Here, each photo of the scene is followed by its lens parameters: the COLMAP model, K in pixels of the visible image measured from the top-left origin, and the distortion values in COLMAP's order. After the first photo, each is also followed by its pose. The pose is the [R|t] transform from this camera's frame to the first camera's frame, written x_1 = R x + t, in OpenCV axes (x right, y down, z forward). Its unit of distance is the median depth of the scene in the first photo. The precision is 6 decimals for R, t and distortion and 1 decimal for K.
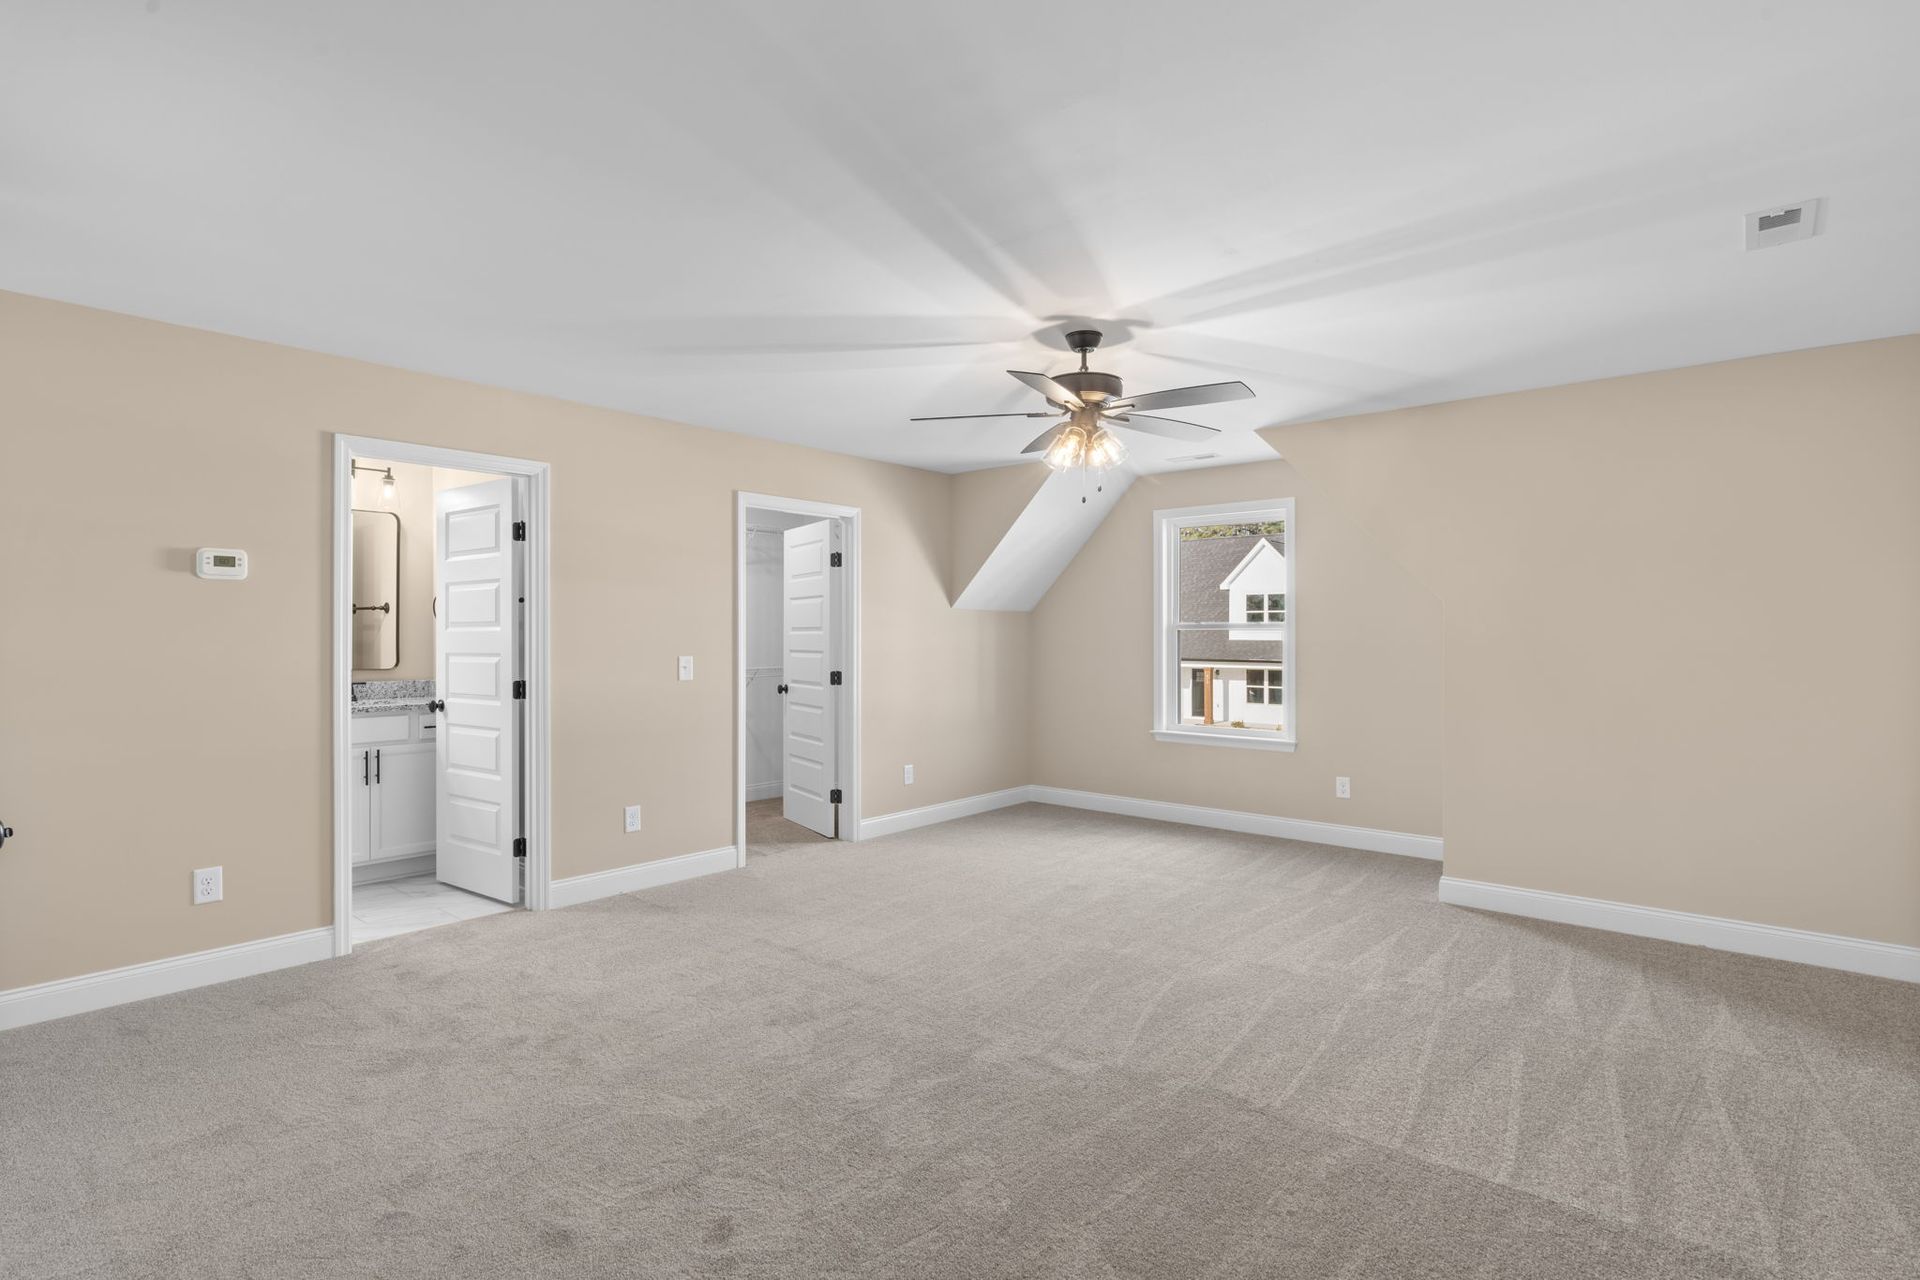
lens RADIAL K [[853.2, 0, 955.7], [0, 853.2, 648.6], [0, 0, 1]] dist [-0.003591, -0.000402]
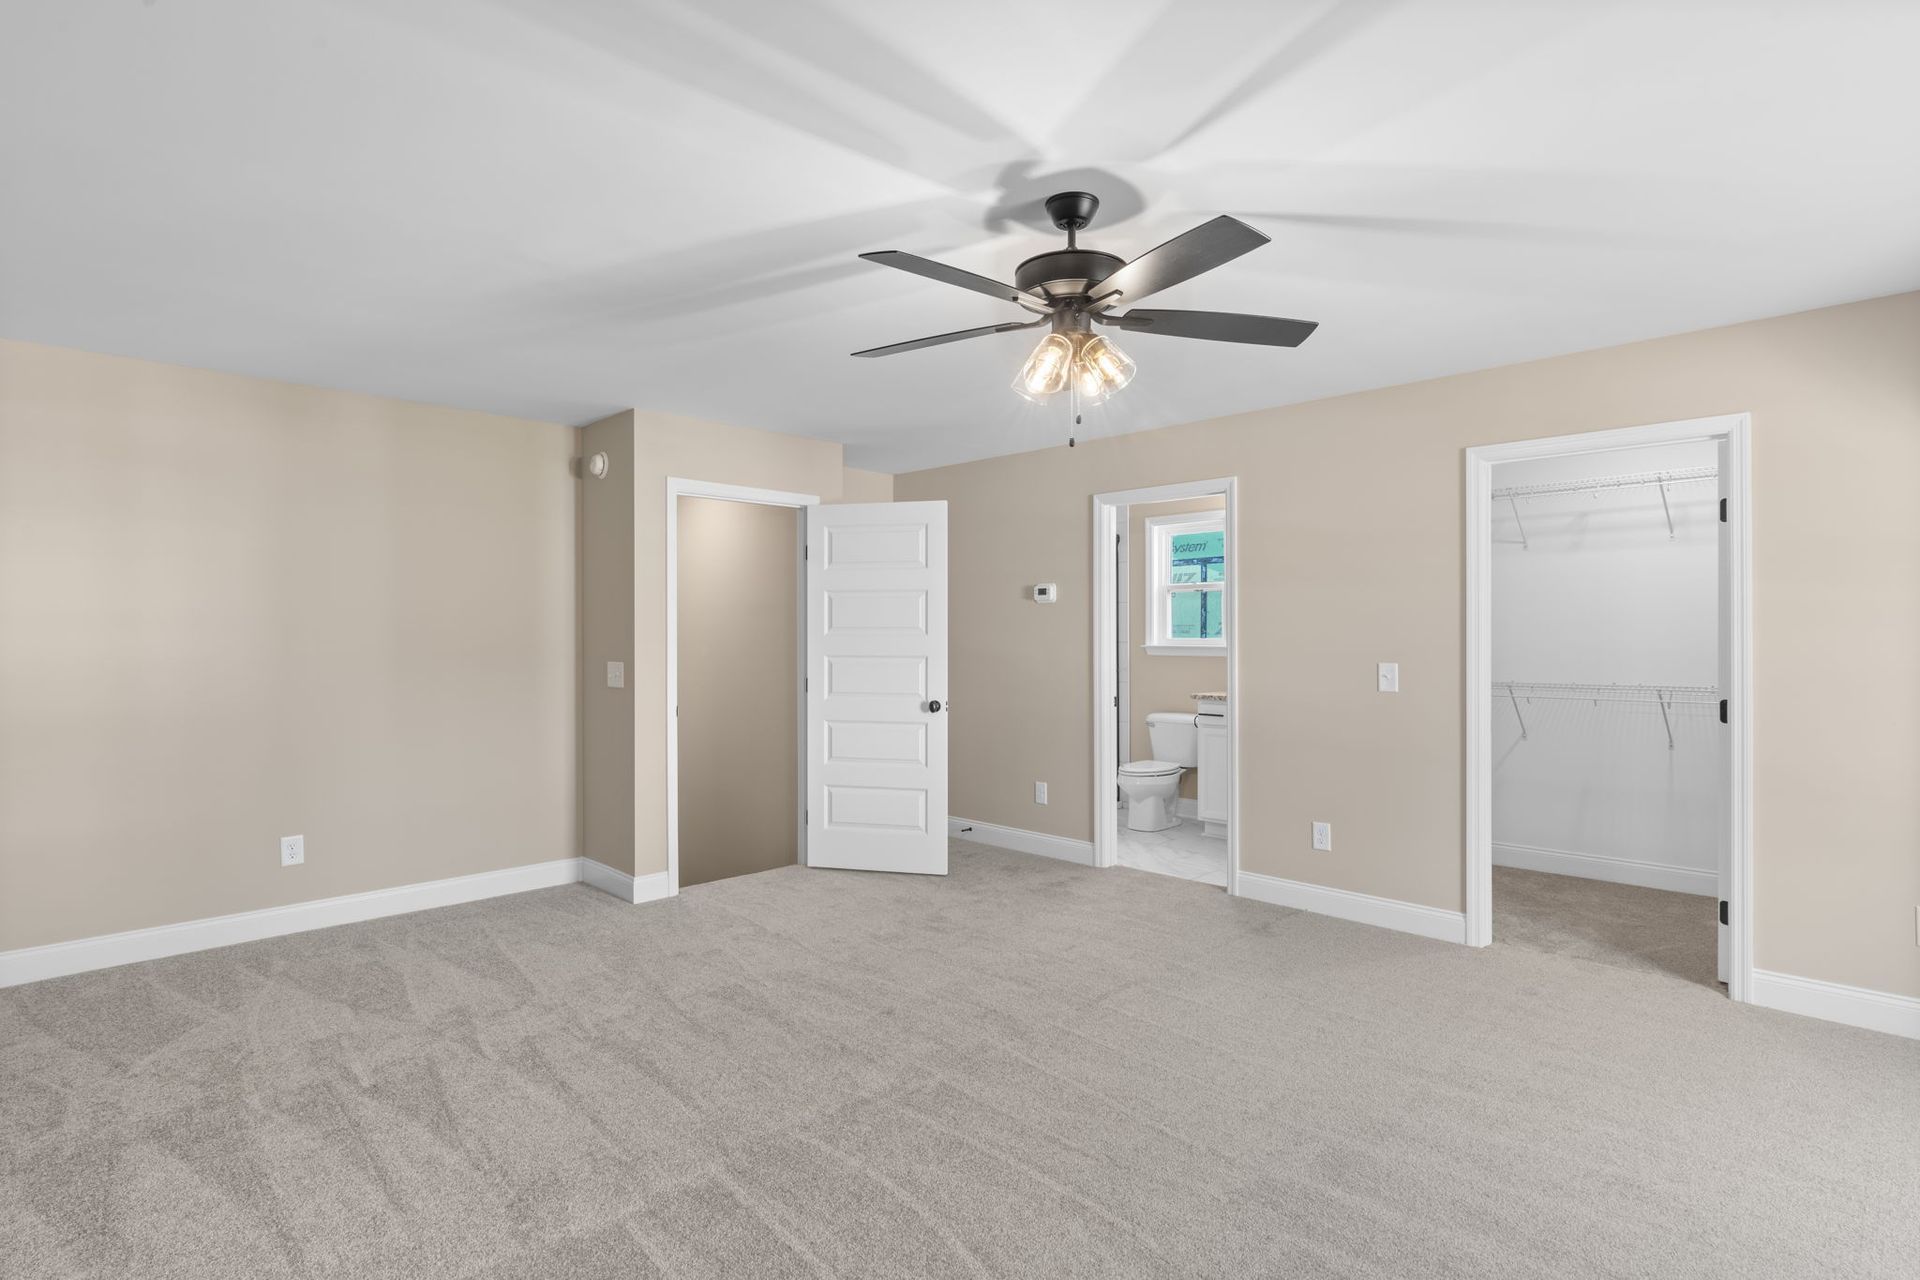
lens RADIAL K [[862.4, 0, 961.0], [0, 862.4, 636.8], [0, 0, 1]] dist [-0.006895, 0.001483]
pose [[0.034999, -0.002707, -0.999384, 0.744665], [-0.017685, 0.999838, -0.003328, -0.009365], [0.999231, 0.017791, 0.034945, 0.785862]]
